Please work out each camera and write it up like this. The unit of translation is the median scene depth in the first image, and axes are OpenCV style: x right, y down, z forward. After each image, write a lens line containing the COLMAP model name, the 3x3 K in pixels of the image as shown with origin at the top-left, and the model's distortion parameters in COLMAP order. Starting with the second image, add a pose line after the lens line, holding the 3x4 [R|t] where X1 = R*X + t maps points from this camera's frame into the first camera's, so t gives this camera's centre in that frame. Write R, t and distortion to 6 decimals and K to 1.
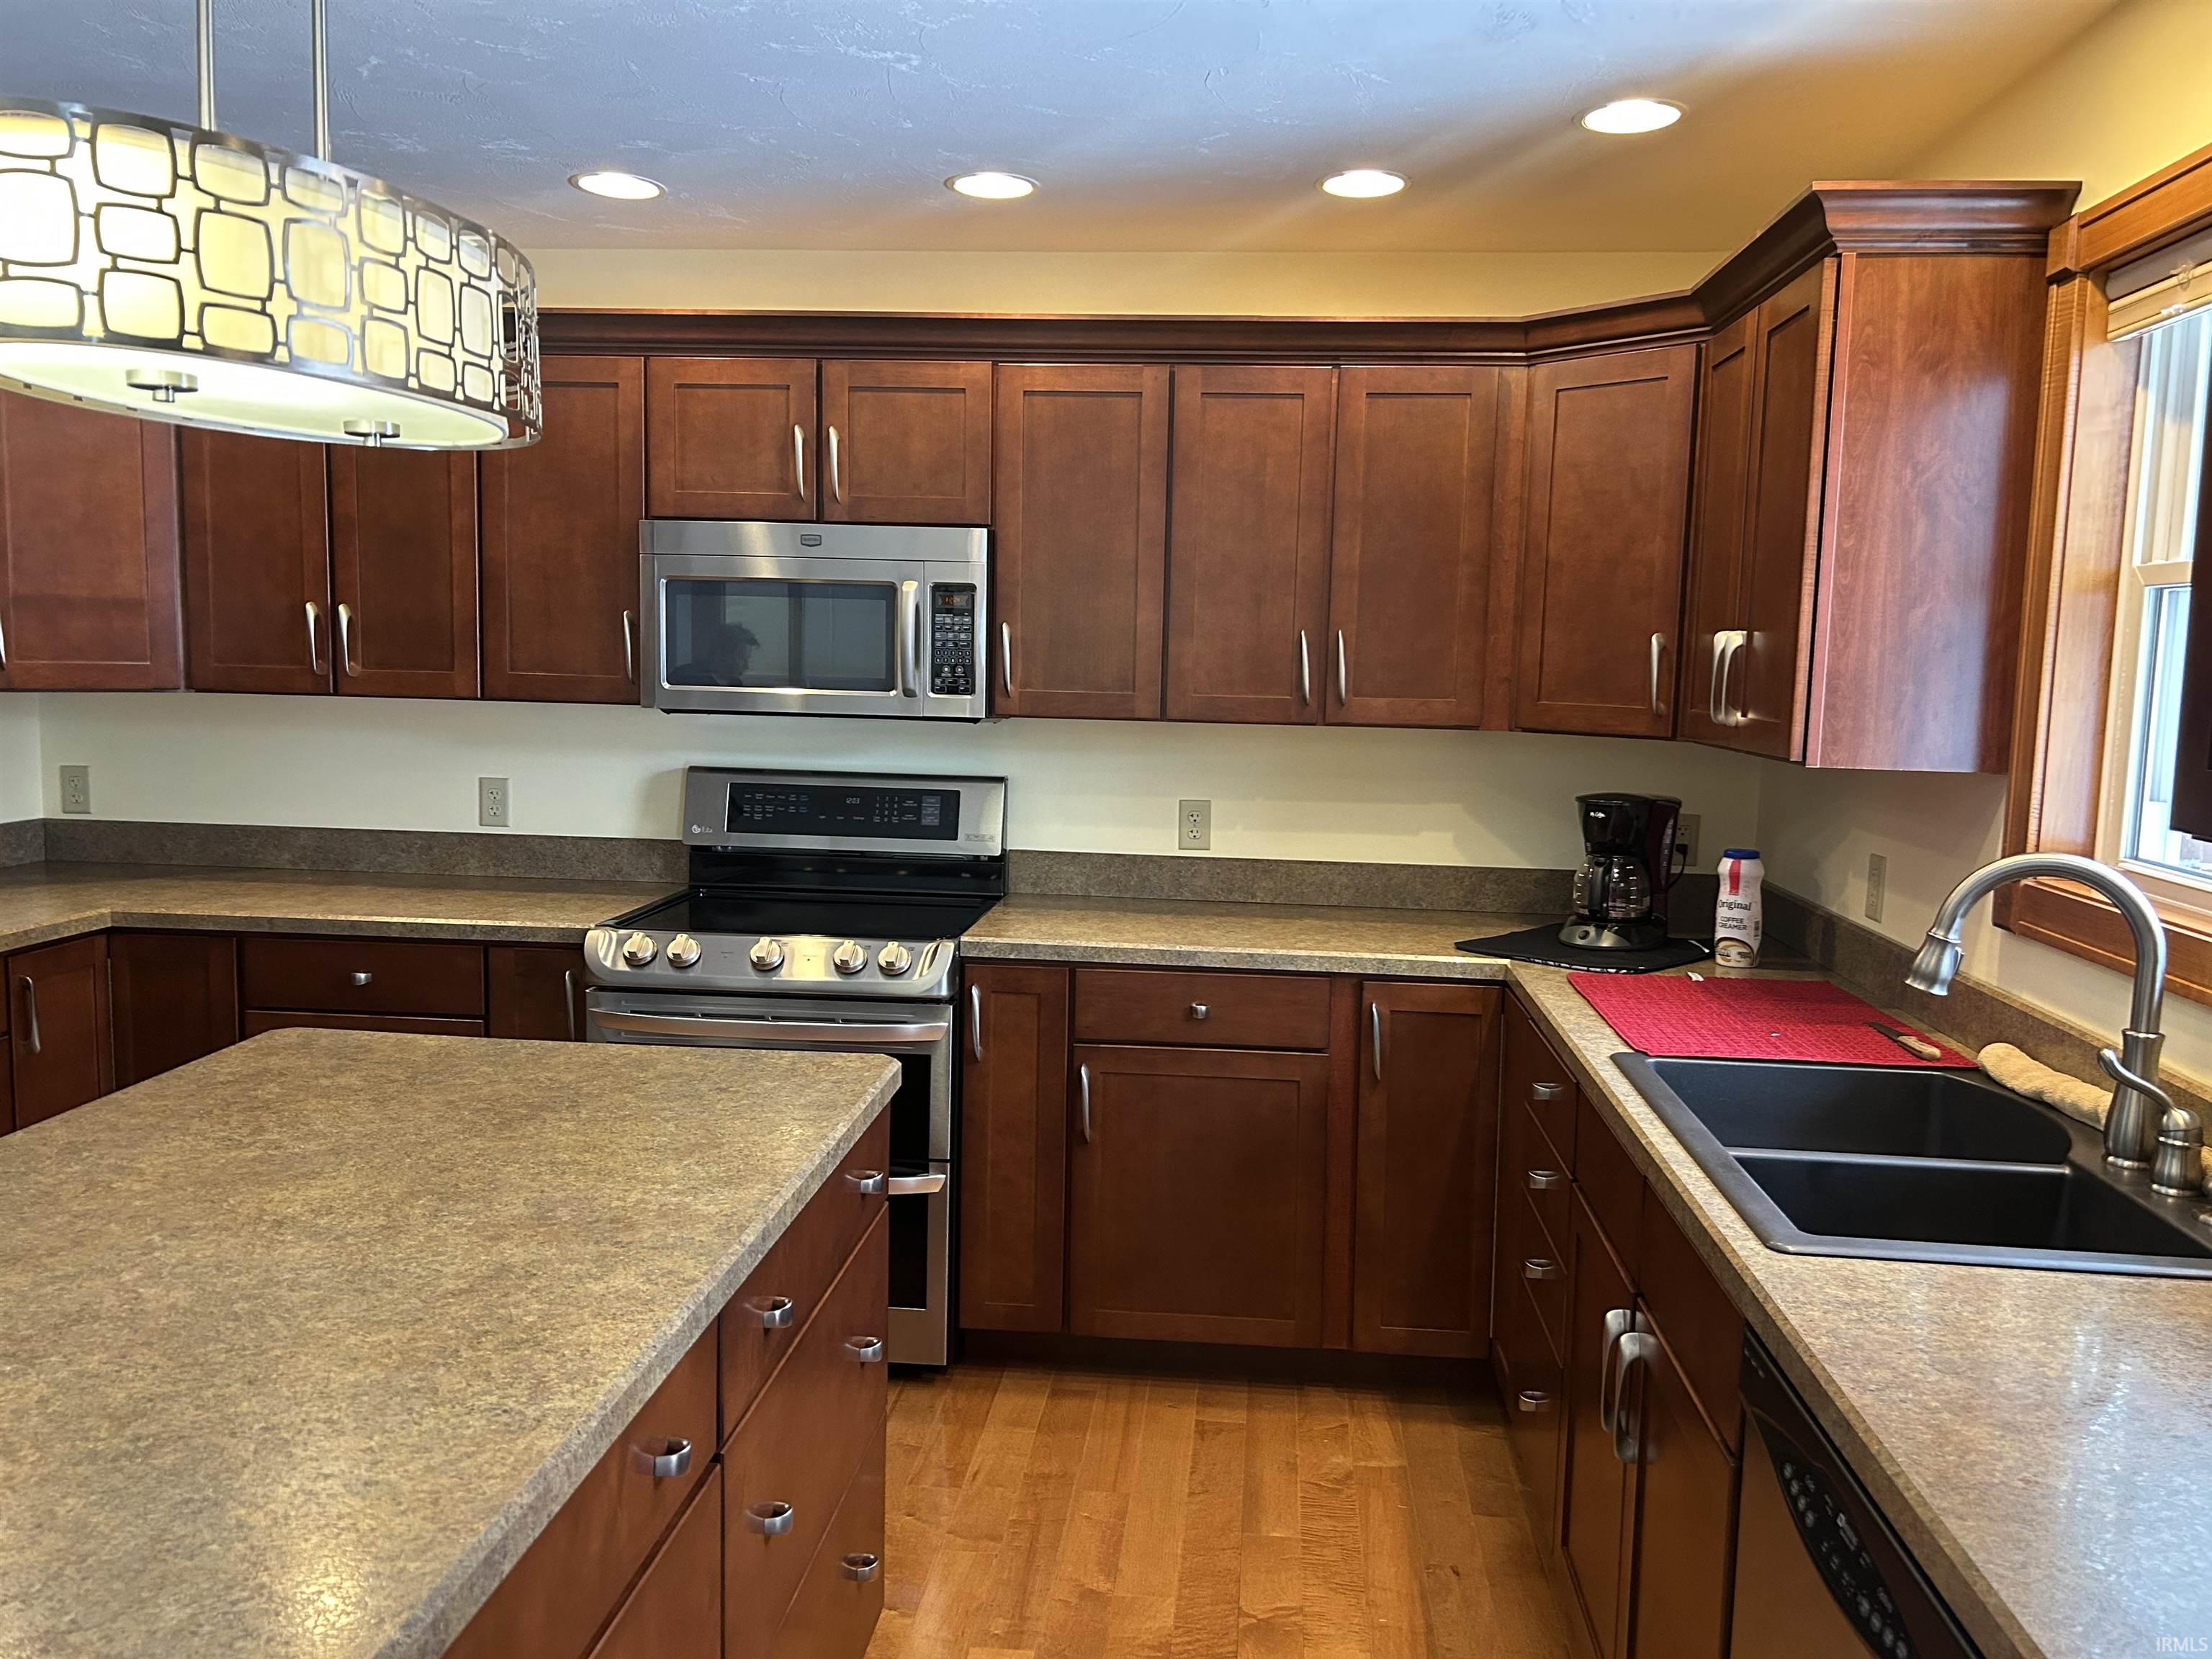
lens RADIAL K [[1666.0, 0, 1123.2], [0, 1666.0, 822.5], [0, 0, 1]] dist [0.049654, -0.058556]
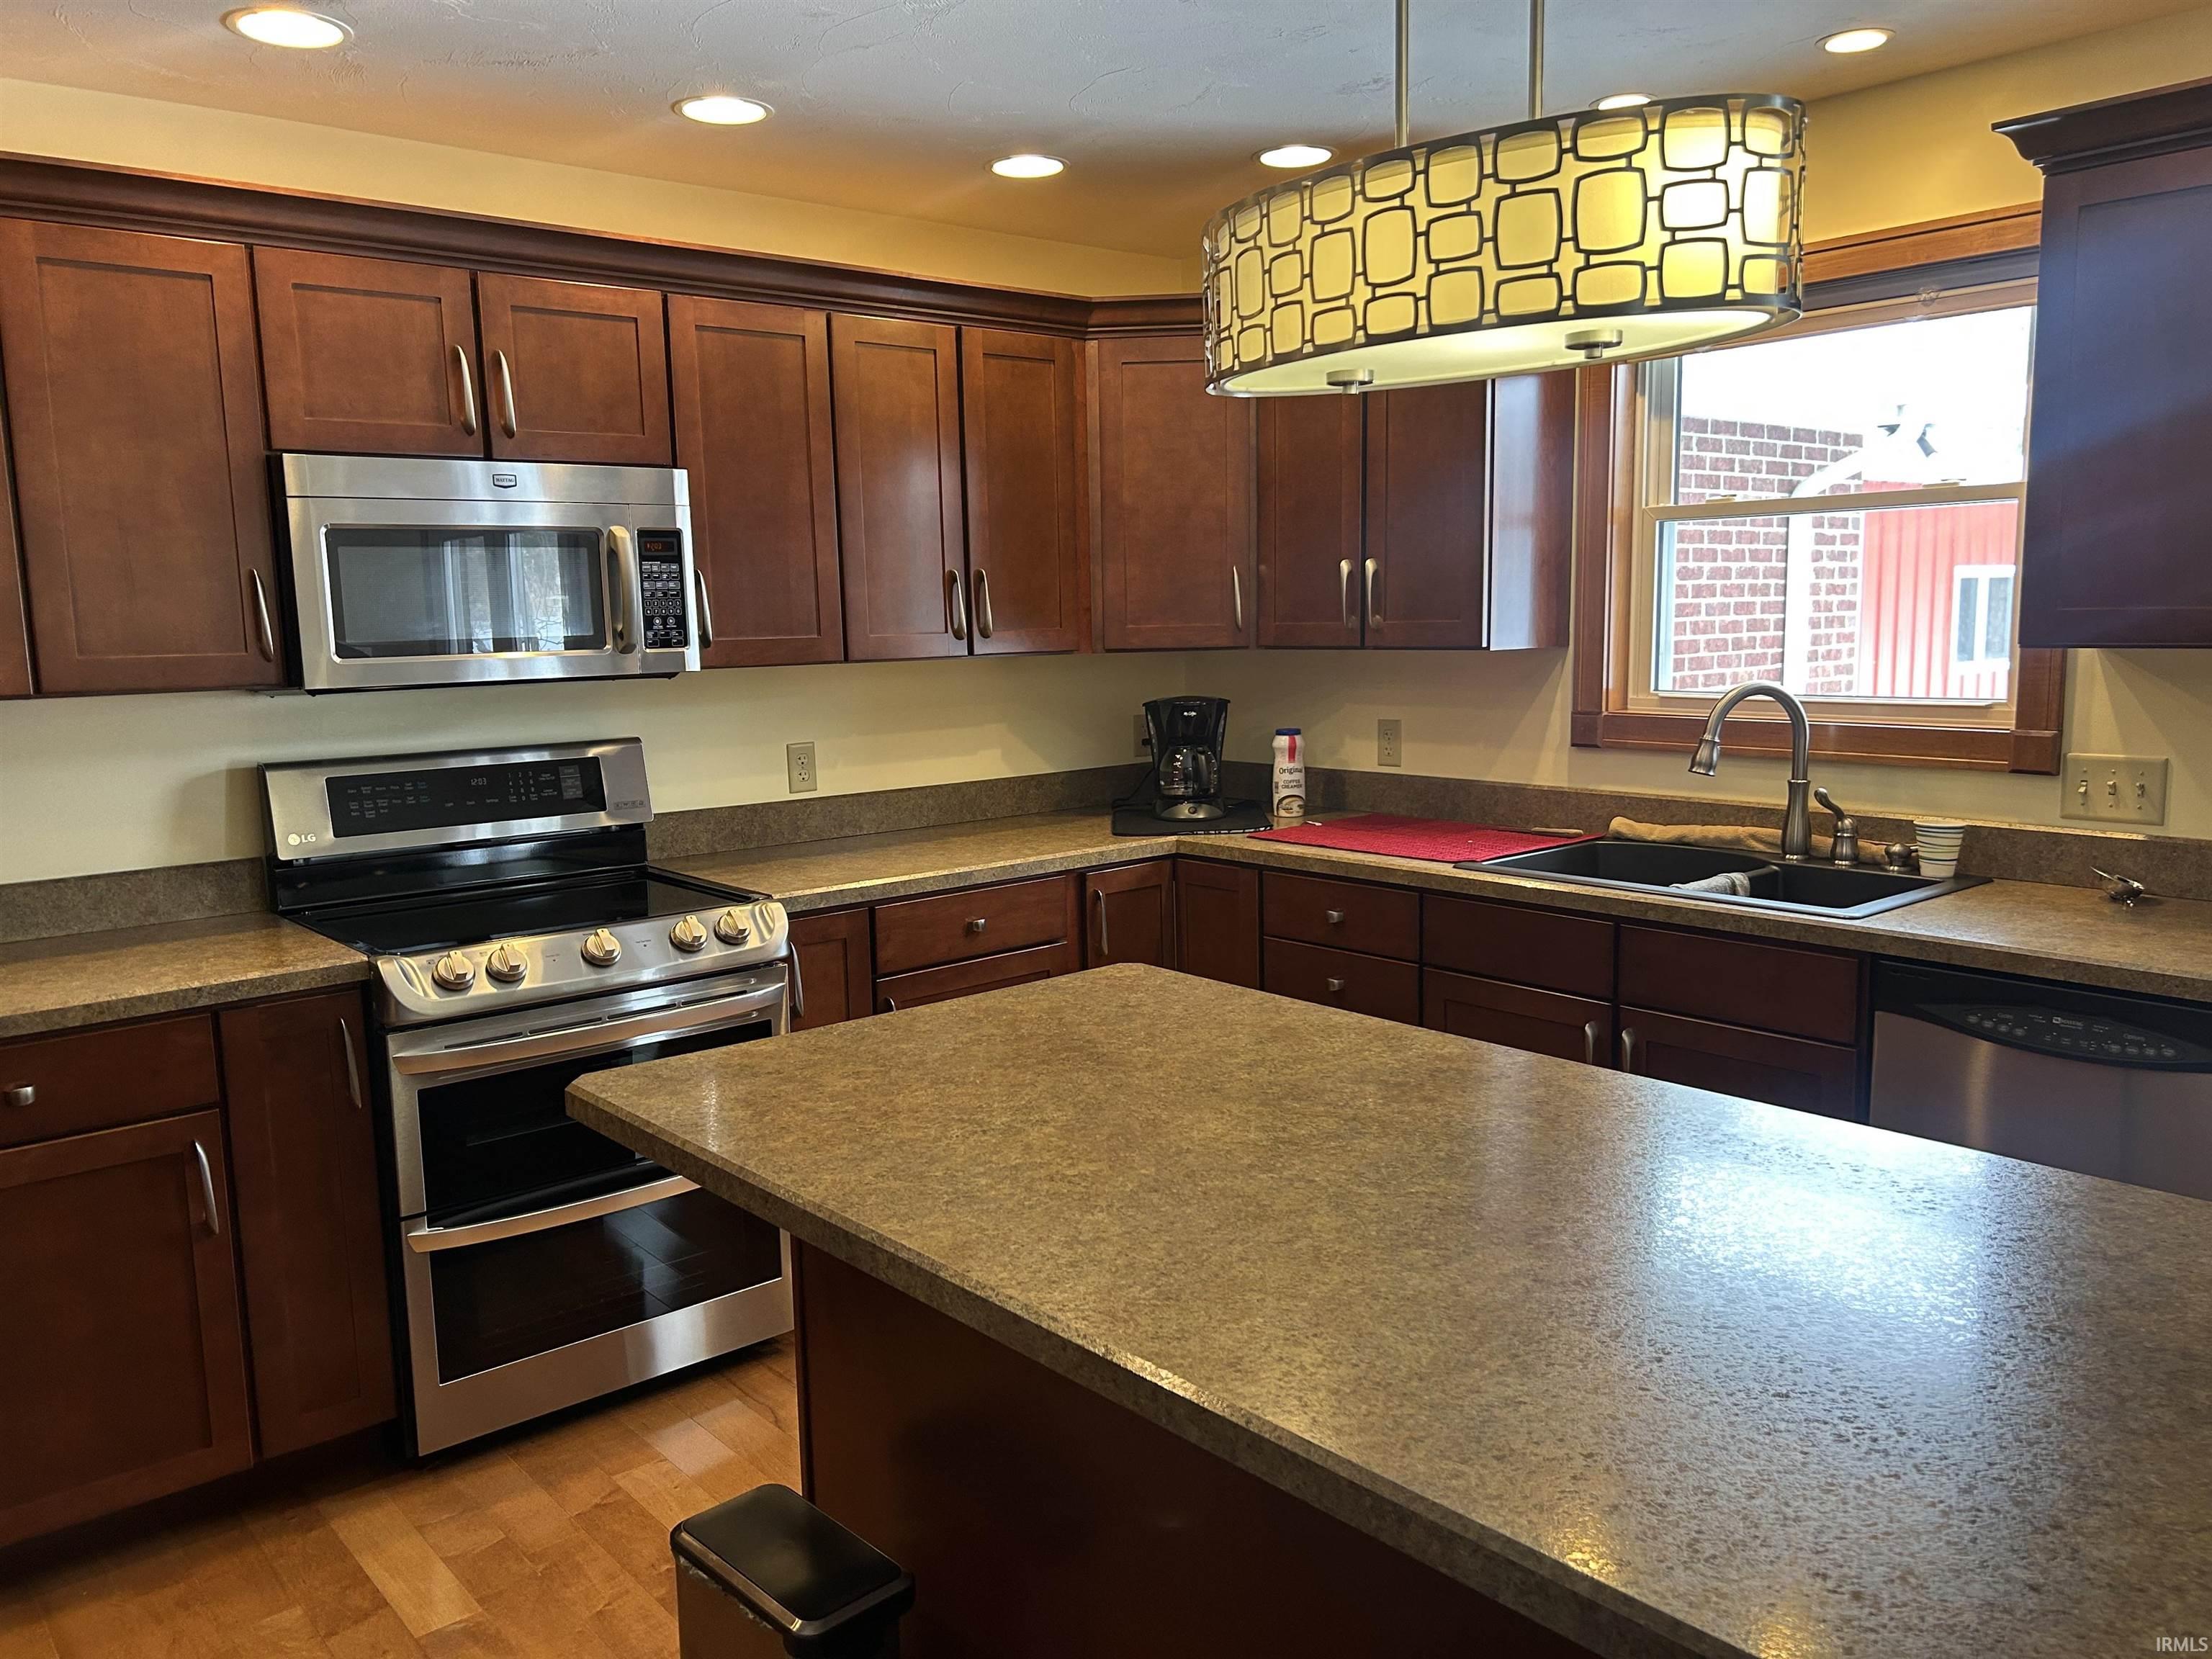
lens RADIAL K [[1666.0, 0, 1068.3], [0, 1666.0, 855.0], [0, 0, 1]] dist [0.049654, -0.058556]
pose [[0.706517, -0.145138, 0.692653, -0.666154], [0.115409, 0.989271, 0.089572, -0.022145], [-0.698222, 0.016654, 0.715688, 0.187278]]
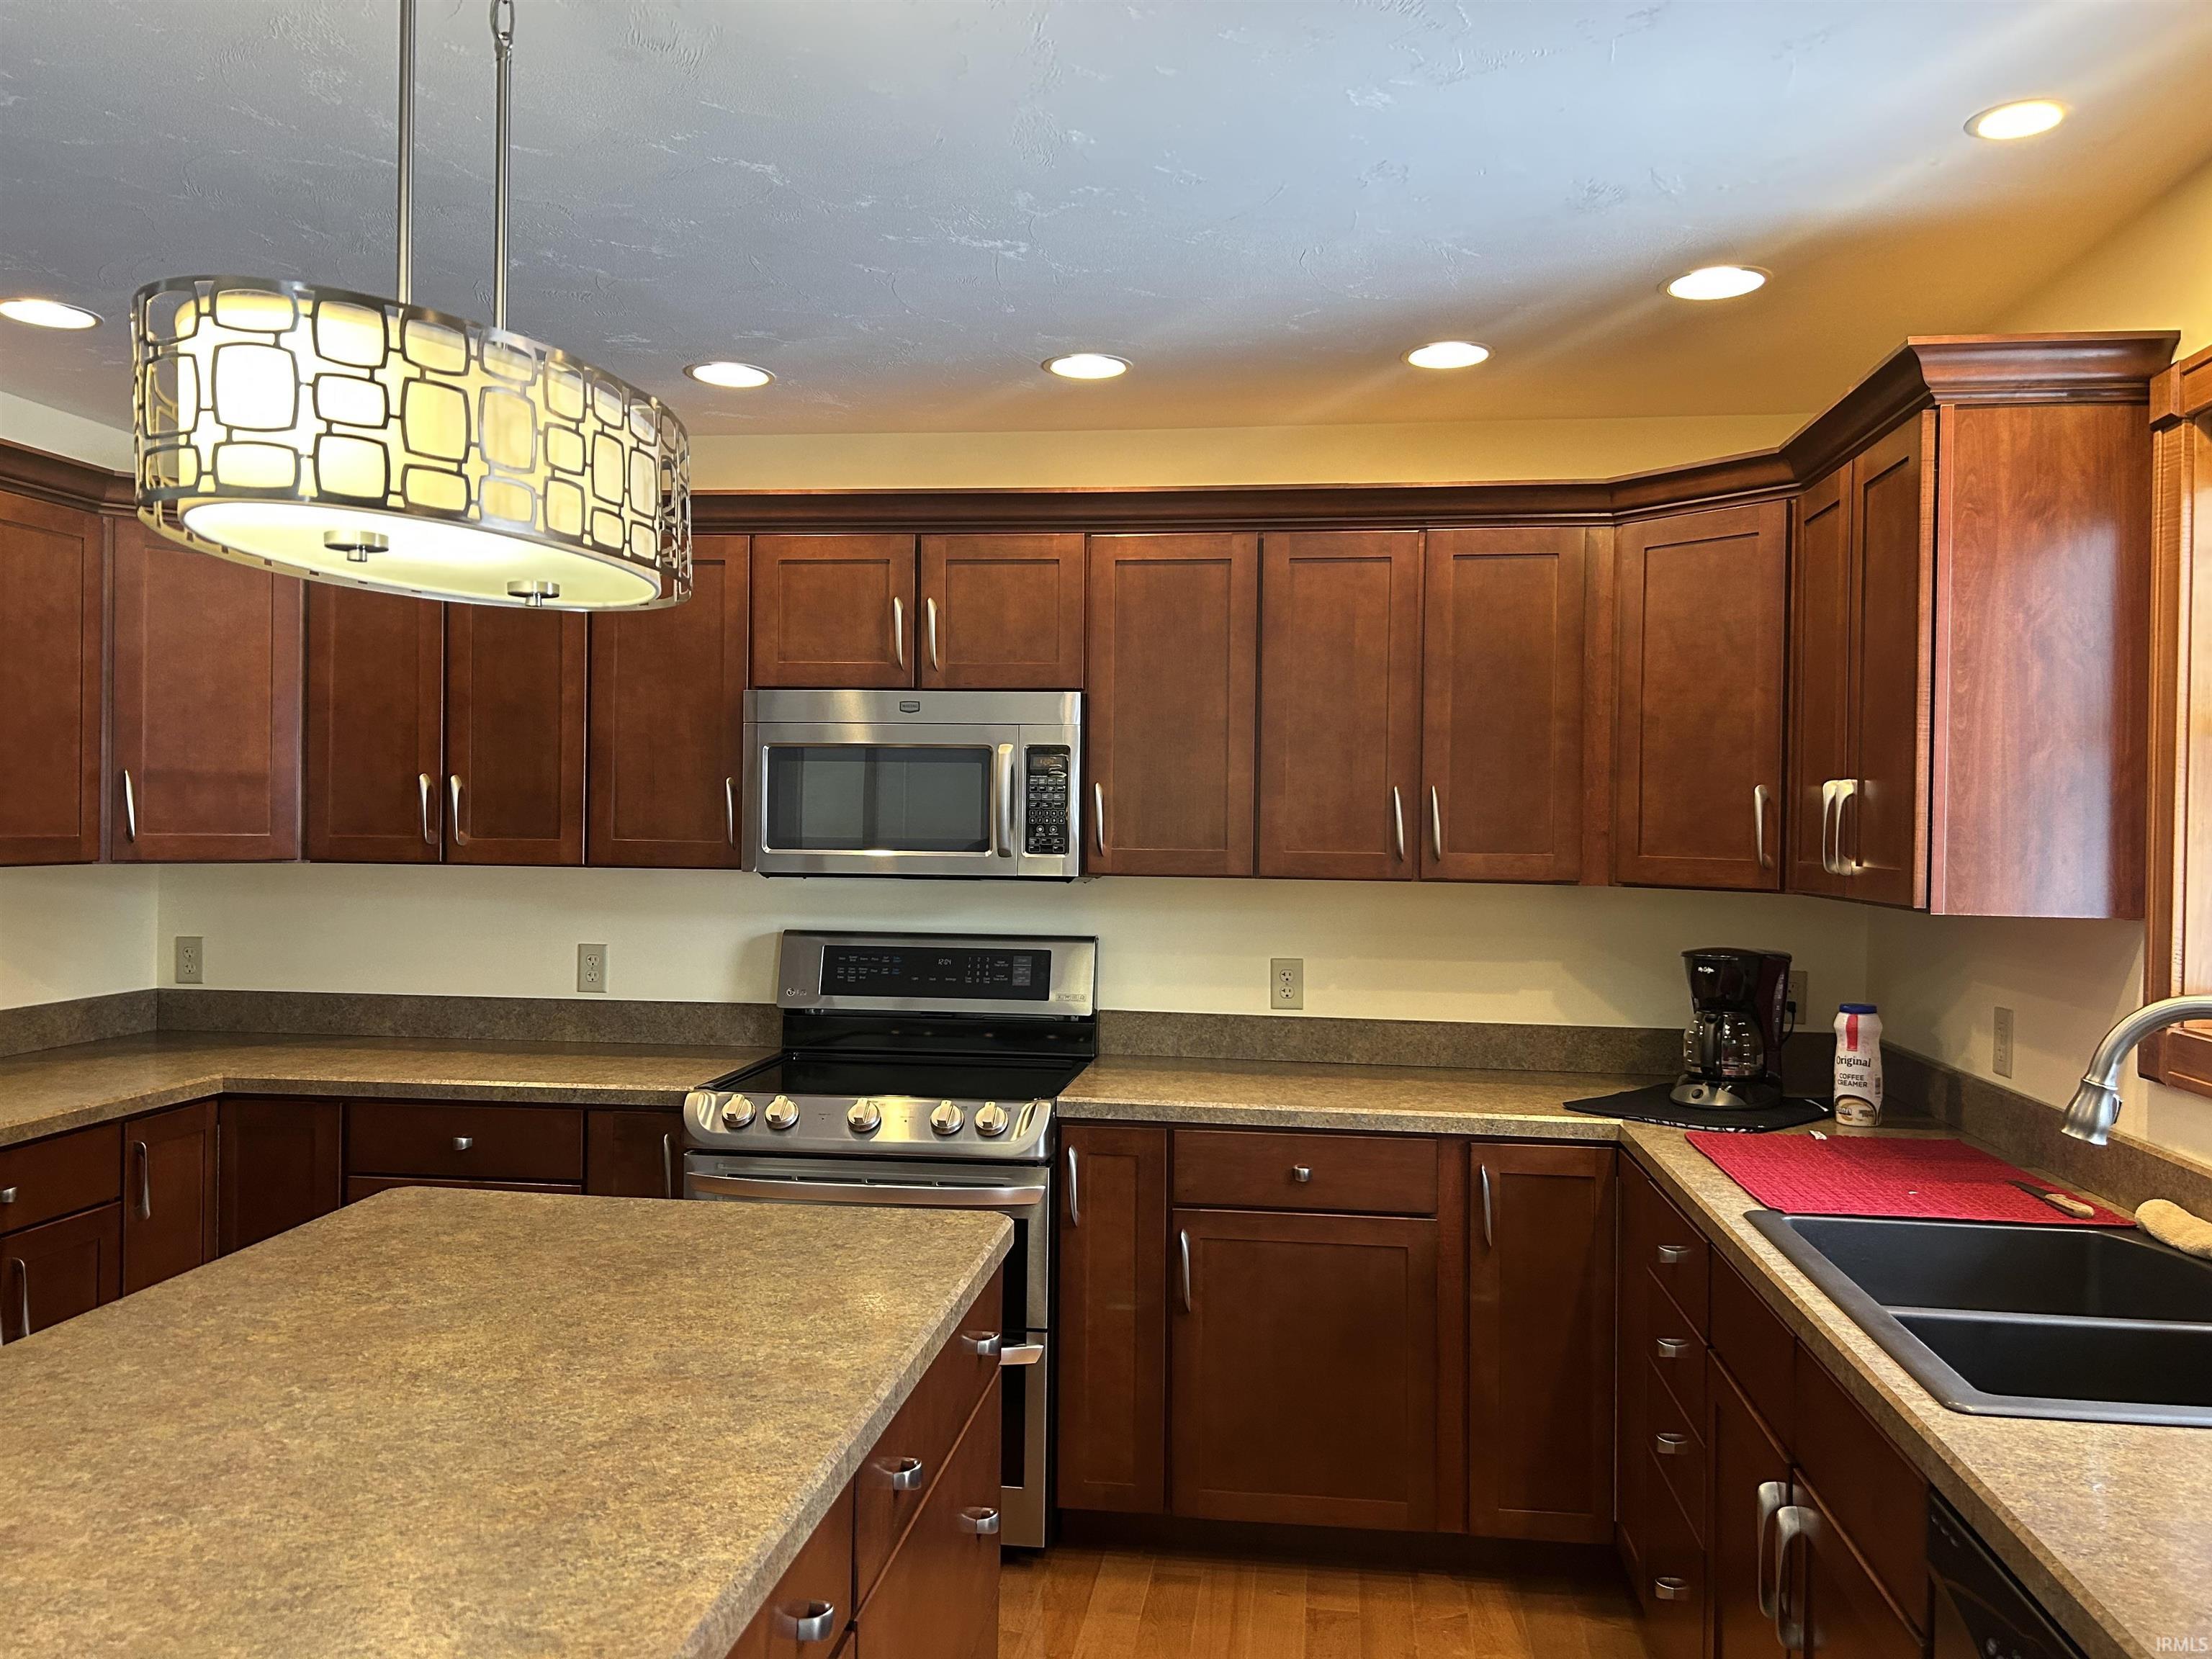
lens RADIAL K [[1666.0, 0, 1107.2], [0, 1666.0, 829.2], [0, 0, 1]] dist [0.049654, -0.058556]
pose [[0.998990, -0.011088, -0.043544, -0.023820], [0.006672, 0.994938, -0.100271, 0.009901], [0.044435, 0.099879, 0.994007, -0.001370]]
